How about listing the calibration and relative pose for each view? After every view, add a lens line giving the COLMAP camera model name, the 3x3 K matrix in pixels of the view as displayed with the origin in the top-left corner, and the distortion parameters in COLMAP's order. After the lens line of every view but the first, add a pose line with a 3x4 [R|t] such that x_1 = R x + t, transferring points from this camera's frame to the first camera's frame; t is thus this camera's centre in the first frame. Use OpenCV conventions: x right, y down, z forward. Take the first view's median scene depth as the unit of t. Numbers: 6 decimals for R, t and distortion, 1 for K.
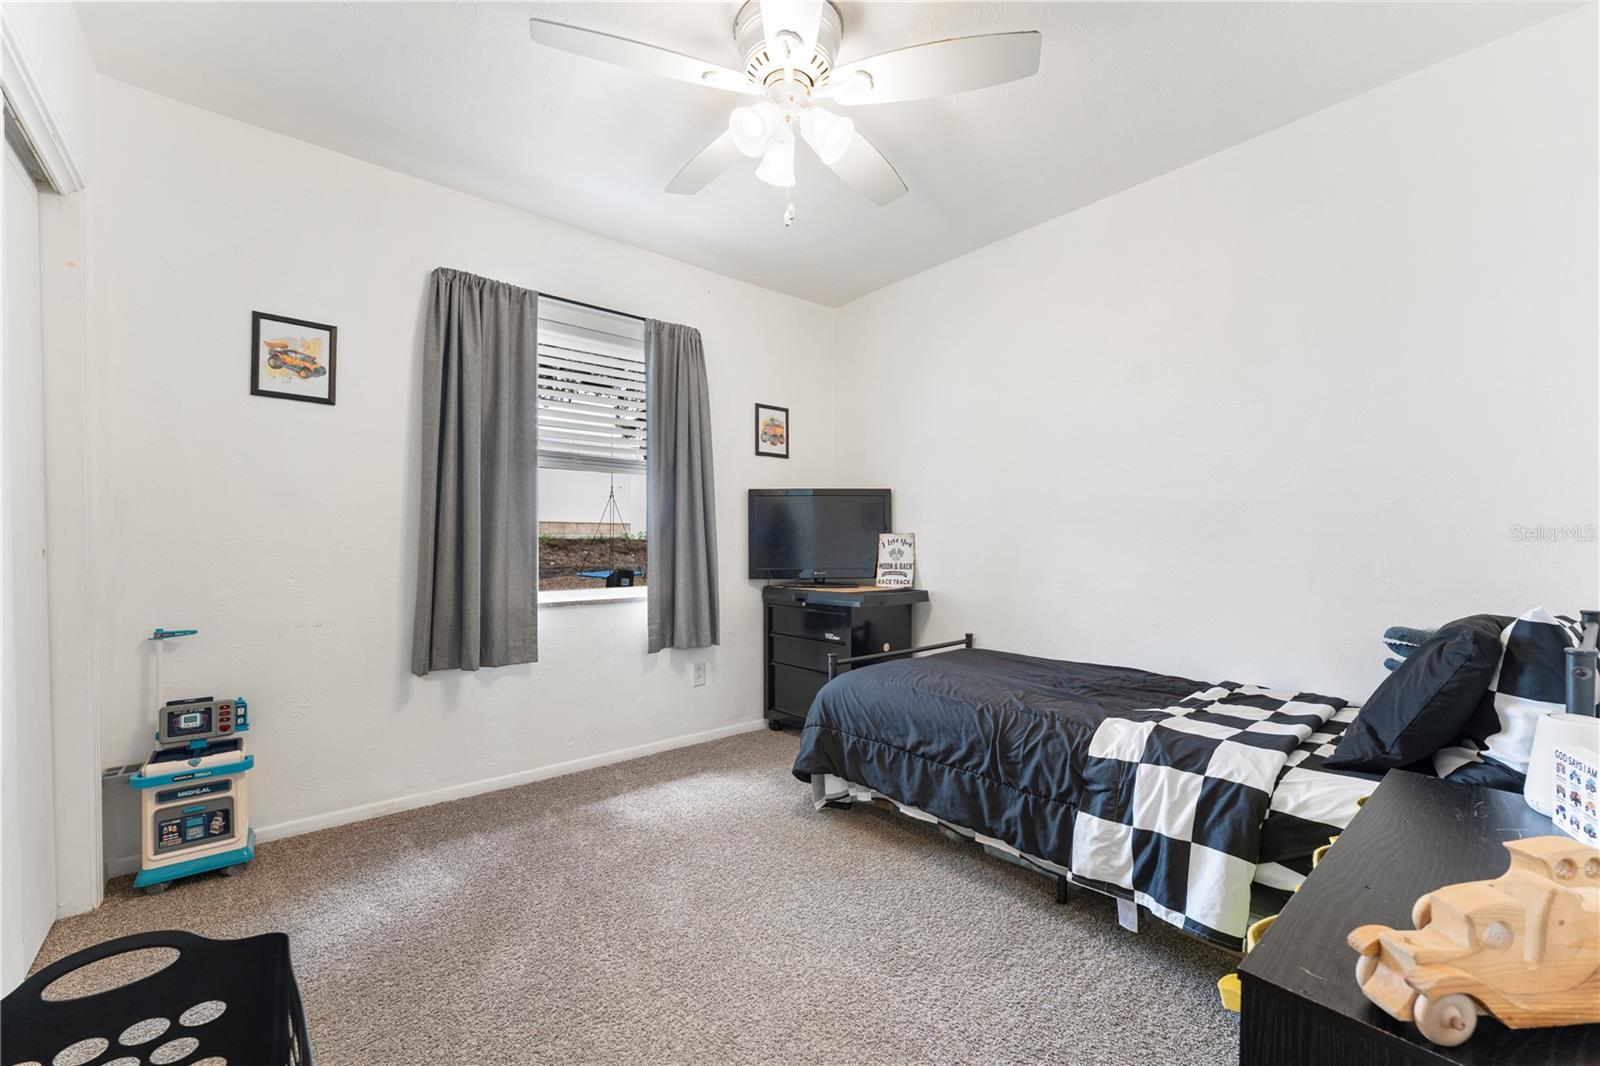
lens RADIAL K [[642.1, 0, 798.1], [0, 642.1, 544.7], [0, 0, 1]] dist [-0.000479, -0.000294]
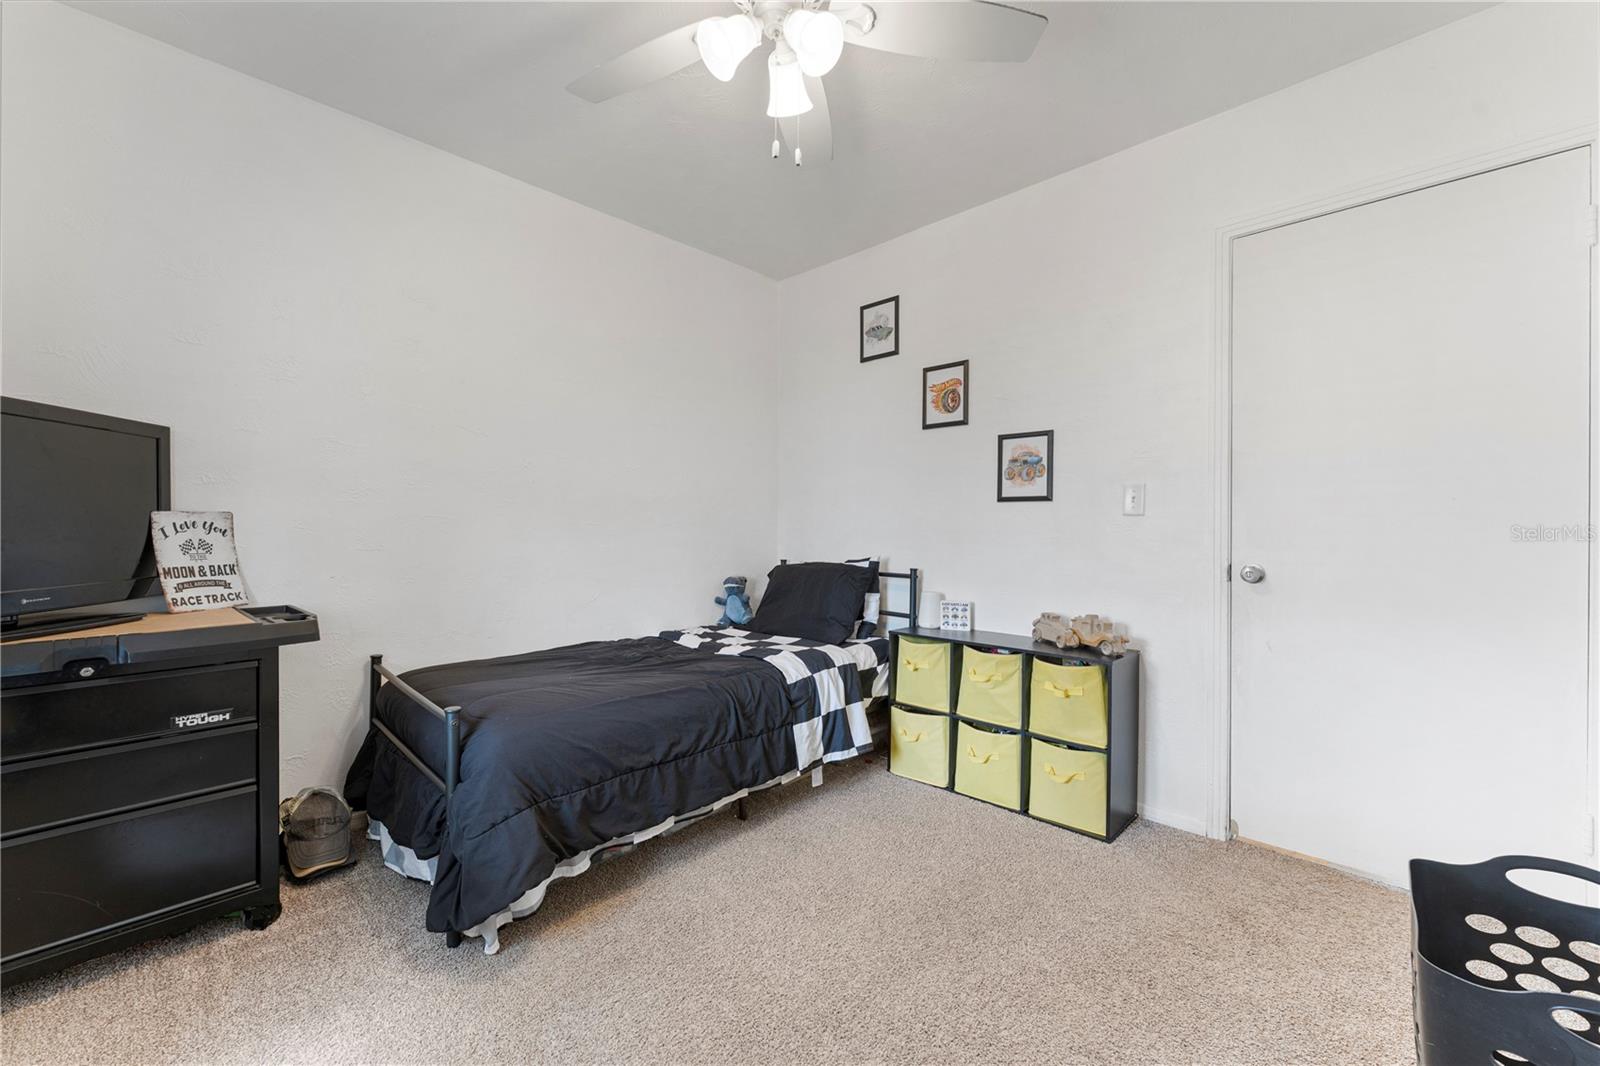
lens RADIAL K [[632.8, 0, 800.0], [0, 632.8, 533.0], [0, 0, 1]] dist [0.000409, -0.000044]
pose [[-0.096971, -0.009411, 0.995243, -0.711738], [-0.000090, 0.999955, 0.009447, -0.007088], [-0.995287, 0.000826, -0.096967, 0.878706]]
